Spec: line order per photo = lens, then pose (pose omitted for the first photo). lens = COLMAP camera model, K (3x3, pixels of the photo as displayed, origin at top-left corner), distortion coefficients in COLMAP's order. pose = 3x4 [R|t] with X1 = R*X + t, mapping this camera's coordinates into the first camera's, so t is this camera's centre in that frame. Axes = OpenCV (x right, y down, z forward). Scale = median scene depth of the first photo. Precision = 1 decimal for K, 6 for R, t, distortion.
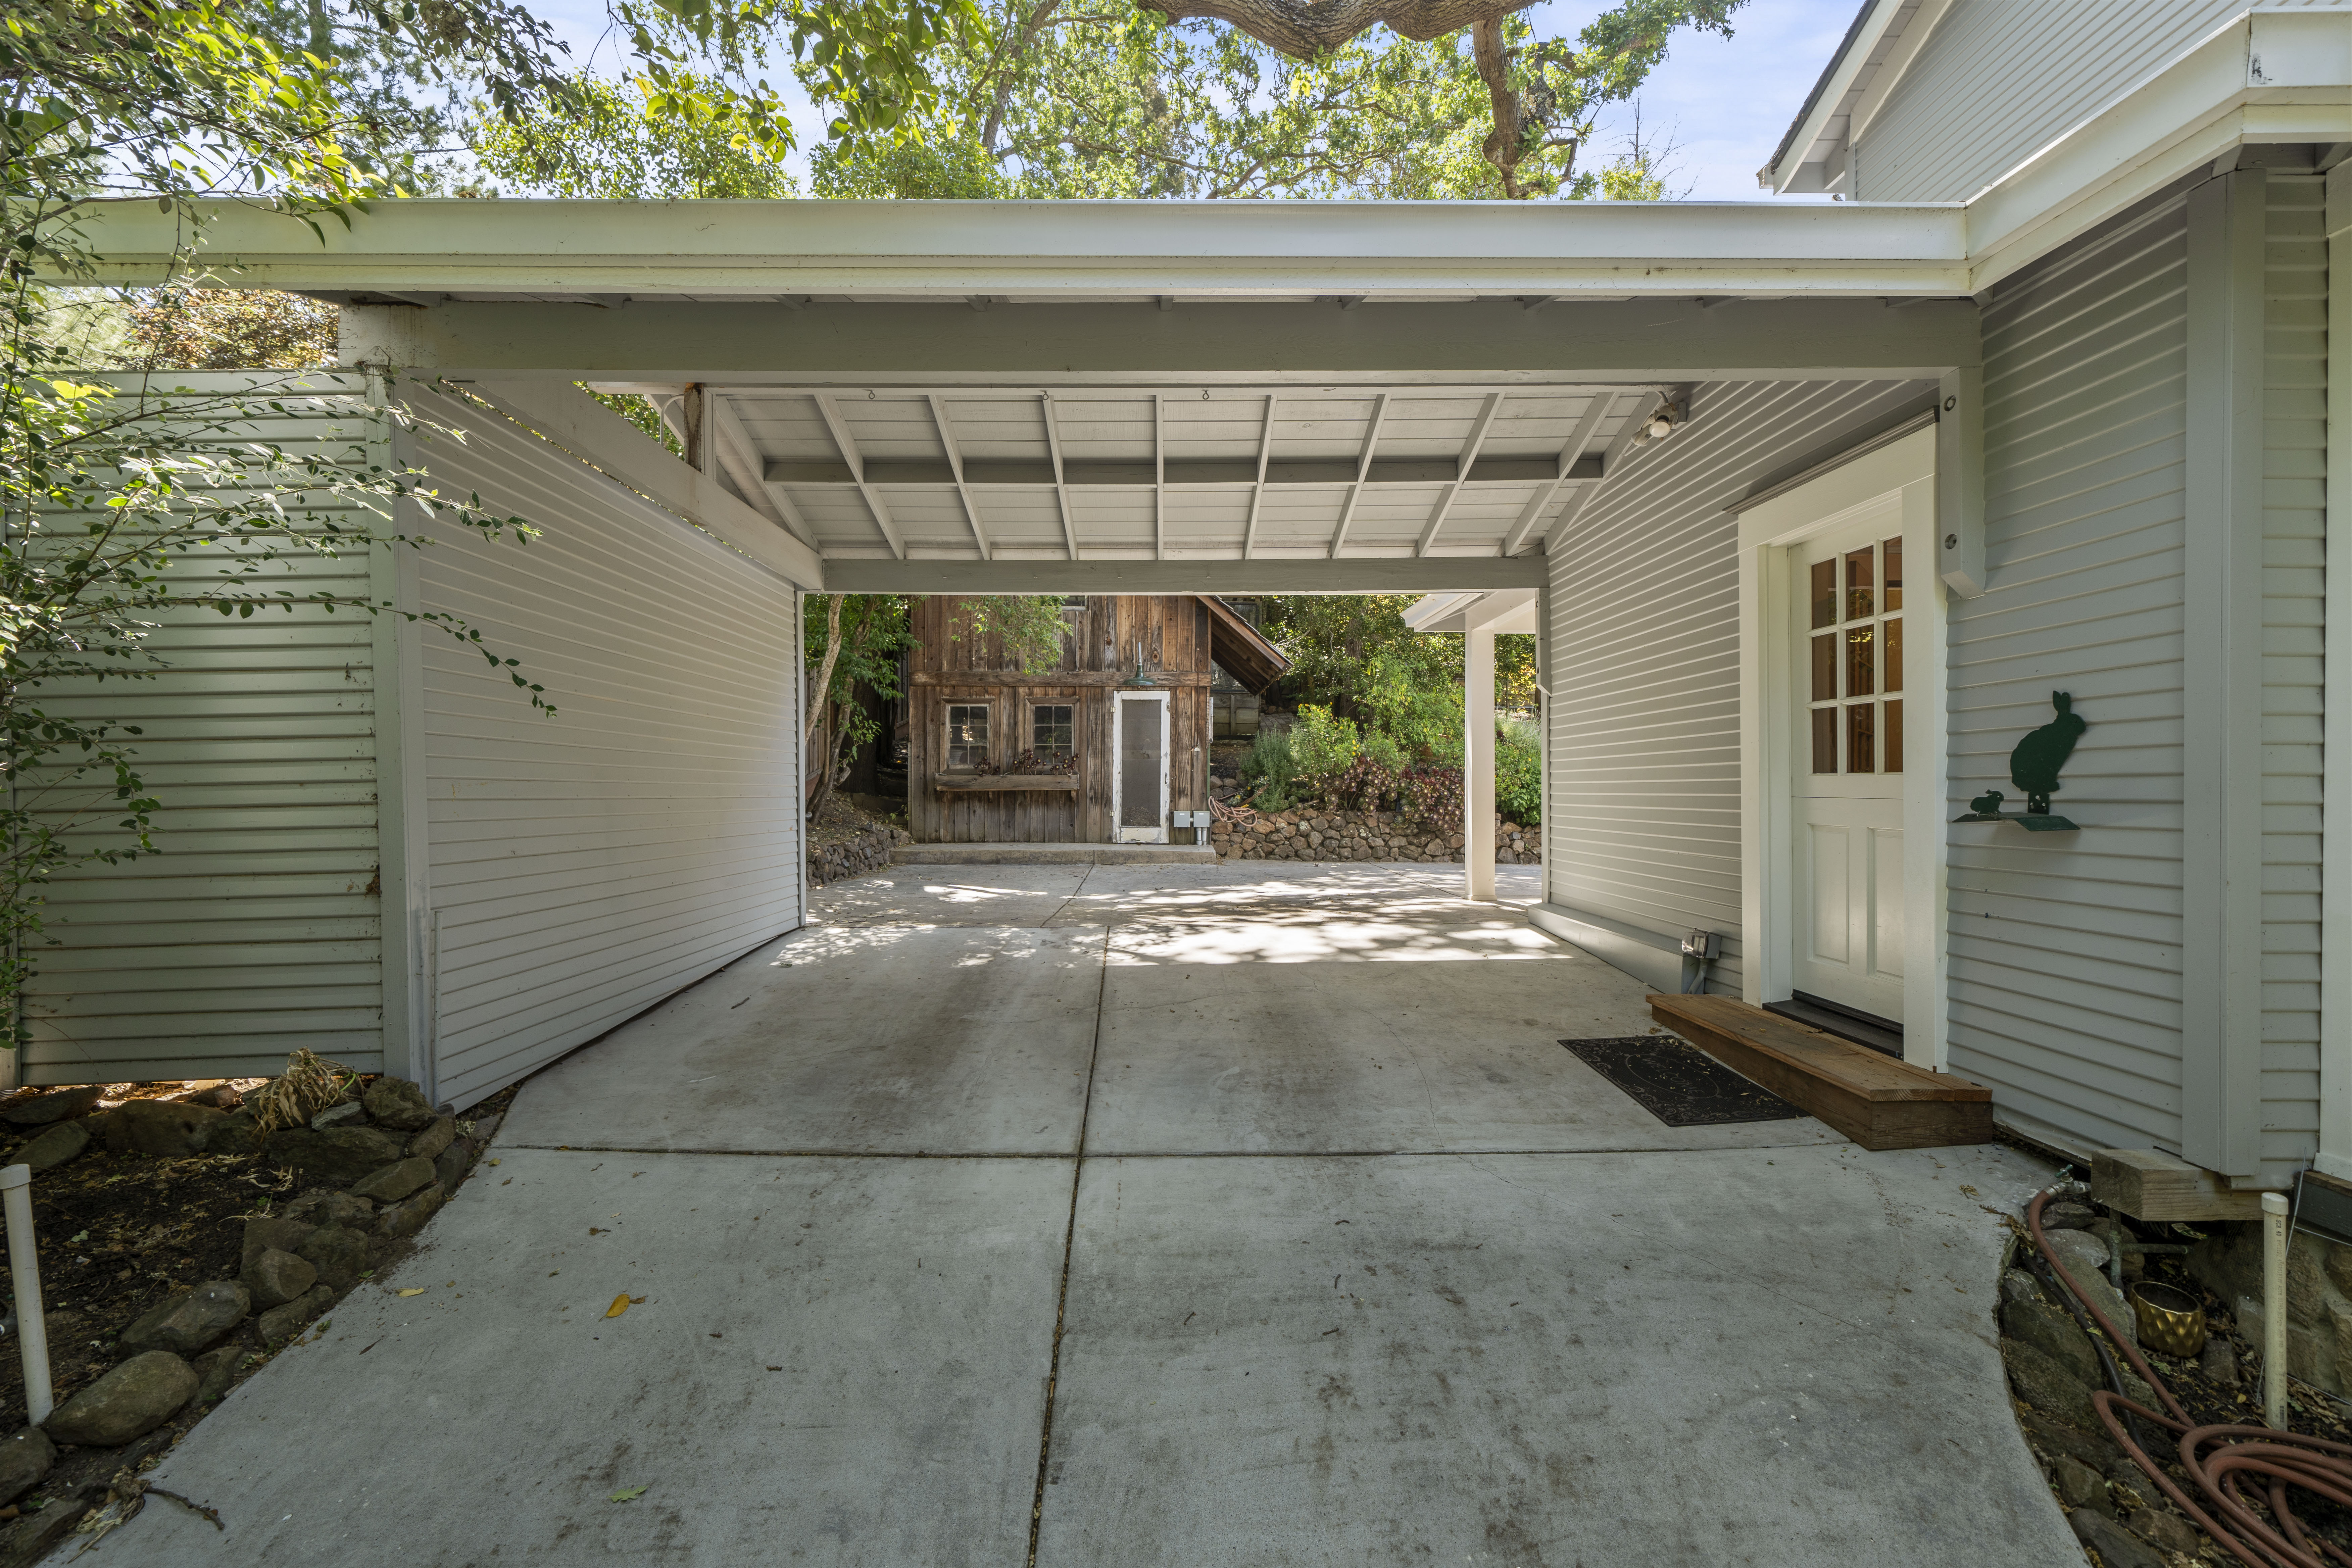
lens RADIAL K [[929.2, 0, 1170.8], [0, 929.2, 780.6], [0, 0, 1]] dist [0.000898, 0.000020]
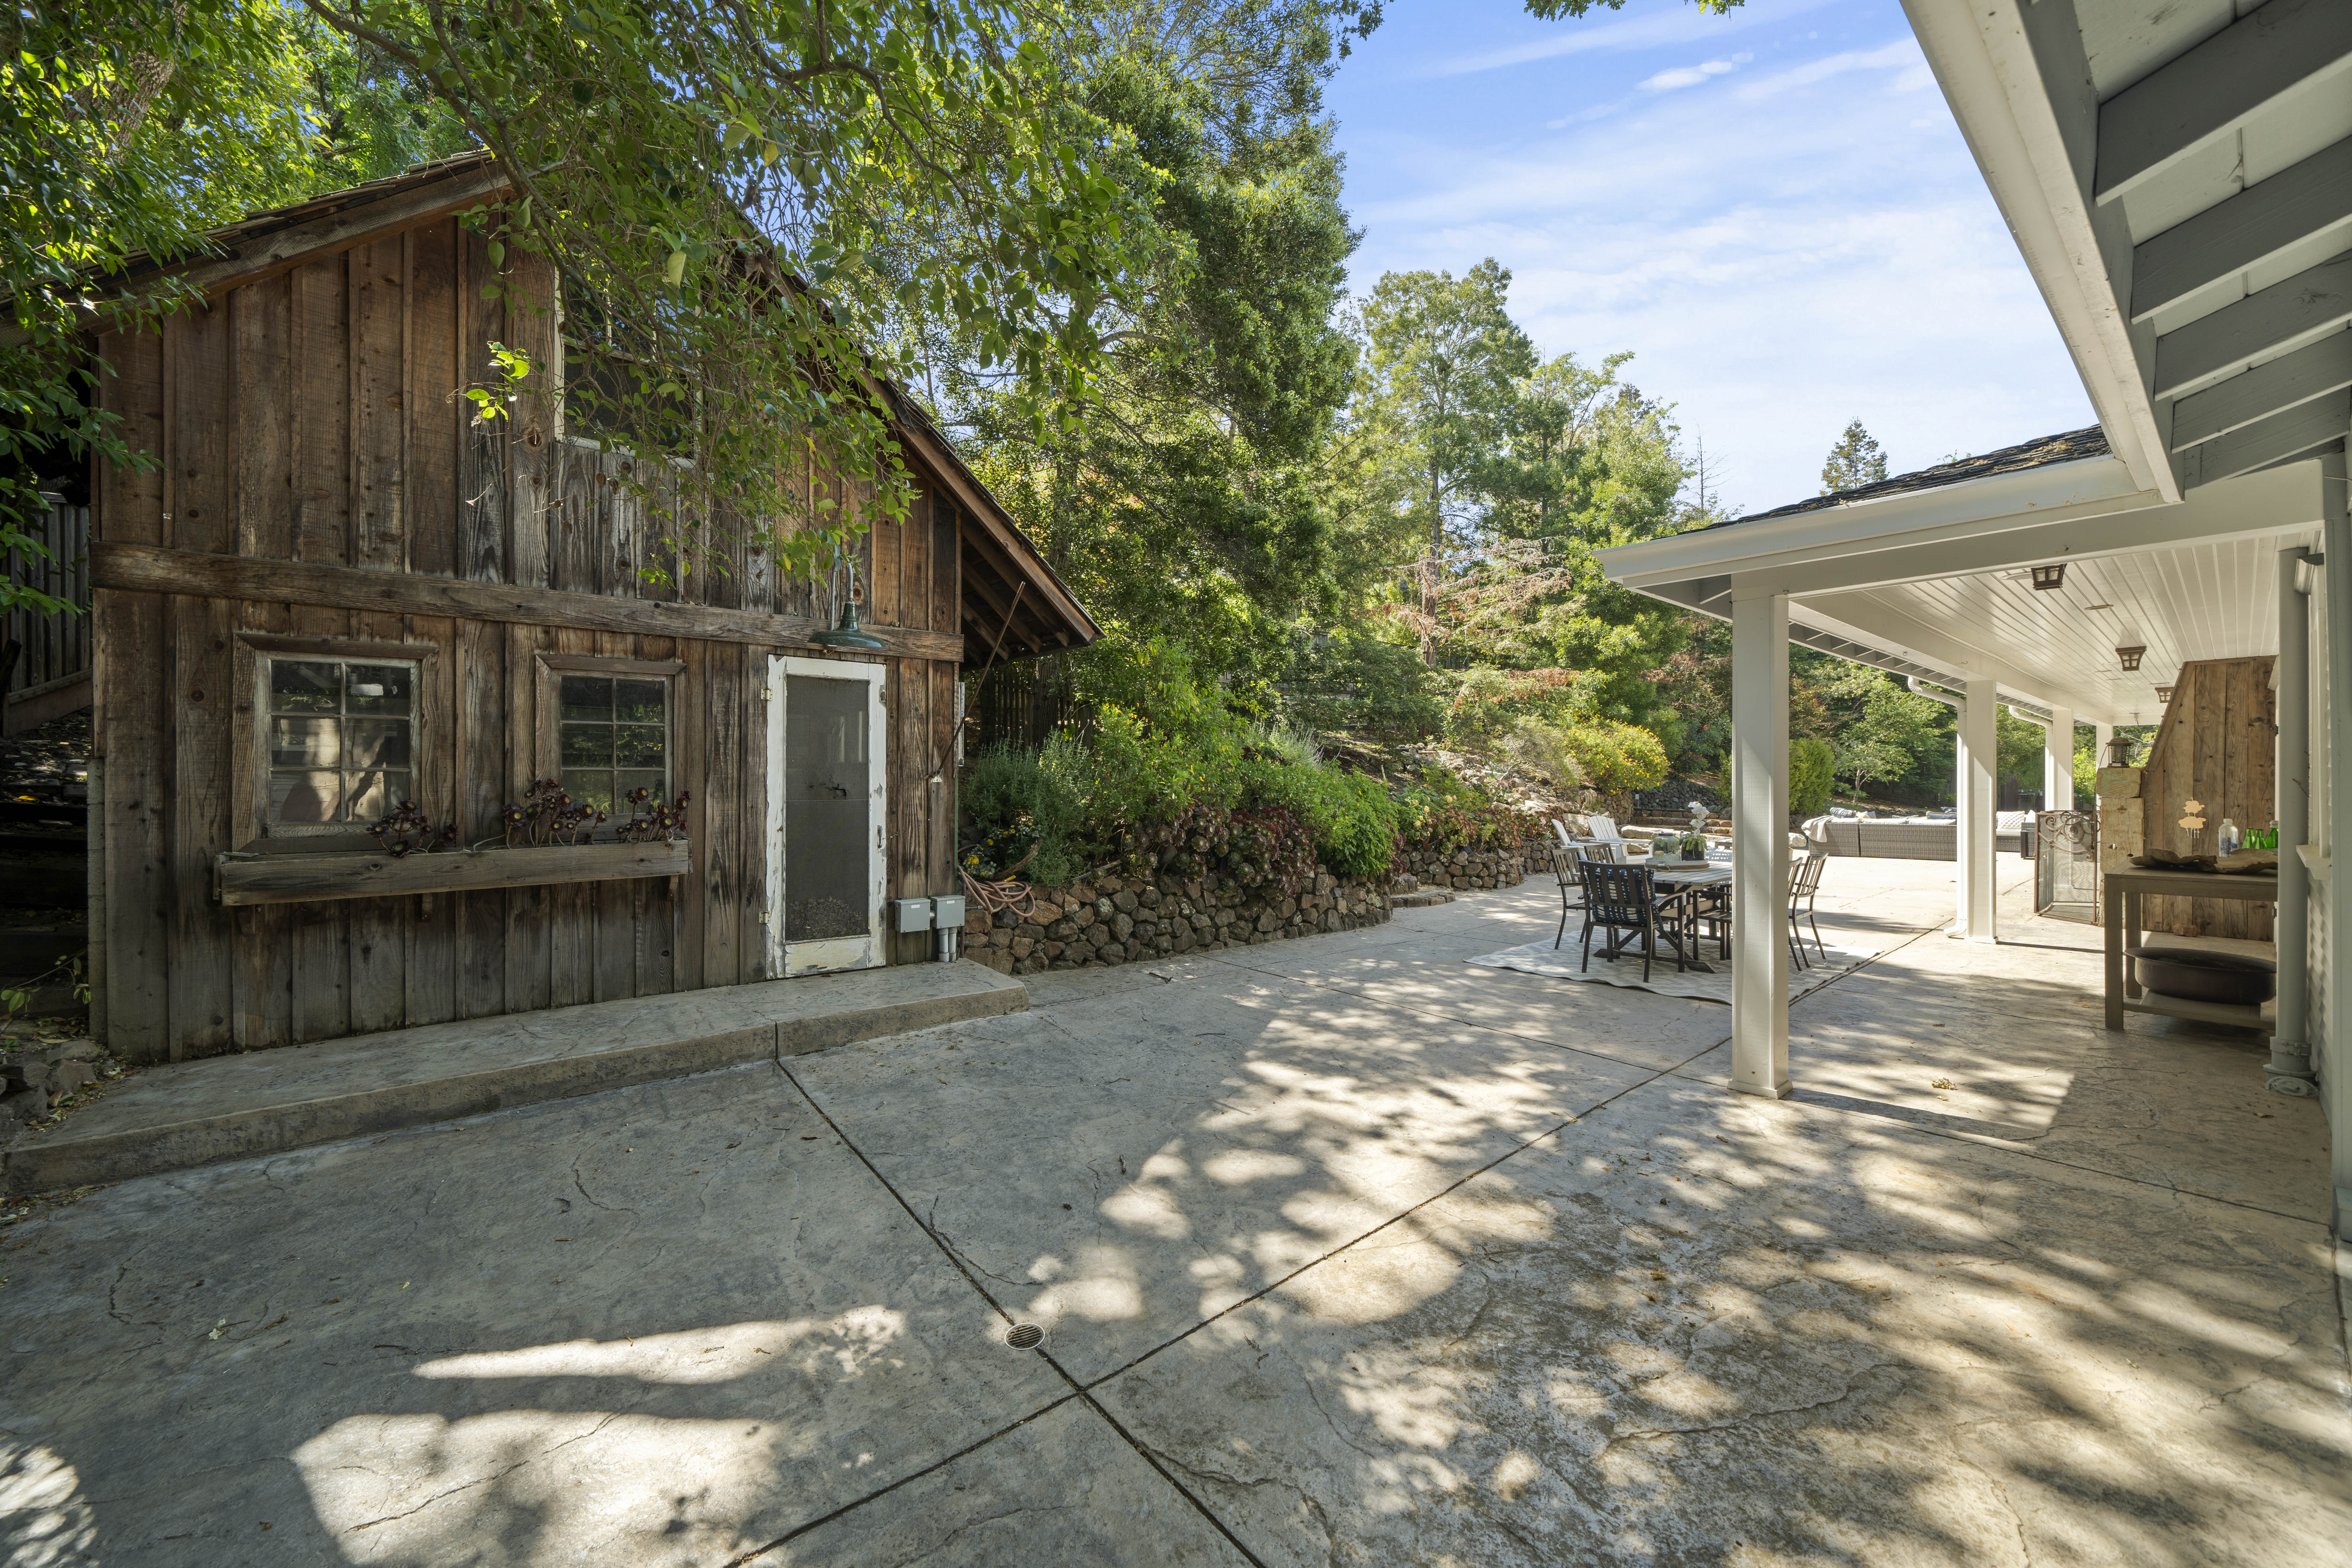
lens RADIAL K [[862.8, 0, 1183.6], [0, 862.8, 780.9], [0, 0, 1]] dist [-0.003638, -0.000185]
pose [[0.805503, -0.001083, 0.592590, -0.150273], [-0.002775, 0.999980, 0.005599, -0.036190], [-0.592585, -0.006155, 0.805485, 0.526653]]
